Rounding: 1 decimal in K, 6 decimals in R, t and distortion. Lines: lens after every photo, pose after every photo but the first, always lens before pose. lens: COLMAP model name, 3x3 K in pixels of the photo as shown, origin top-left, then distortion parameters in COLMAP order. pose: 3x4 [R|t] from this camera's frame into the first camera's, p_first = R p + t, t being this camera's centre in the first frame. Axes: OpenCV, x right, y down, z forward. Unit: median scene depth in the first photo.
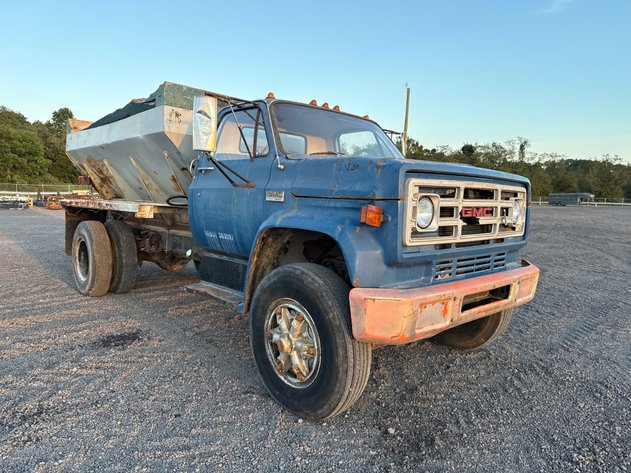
lens RADIAL K [[445.0, 0, 316.7], [0, 445.0, 237.8], [0, 0, 1]] dist [0.051636, -0.073219]
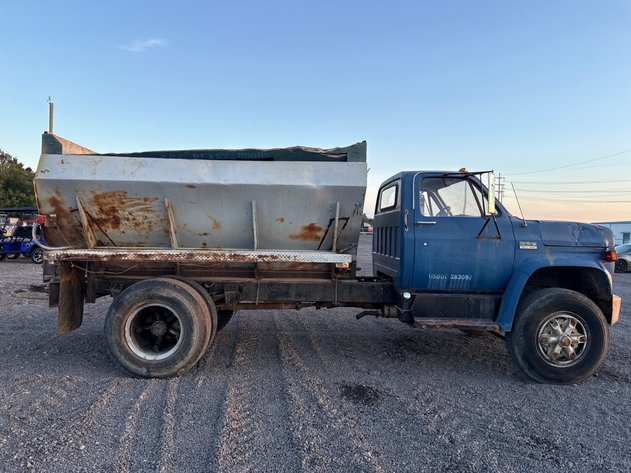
lens RADIAL K [[445.0, 0, 316.7], [0, 445.0, 237.8], [0, 0, 1]] dist [0.051636, -0.073219]
pose [[0.683539, -0.025292, 0.729476, -1.819656], [0.066747, 0.997378, -0.027963, -0.136921], [-0.726856, 0.067804, 0.683435, 0.538713]]
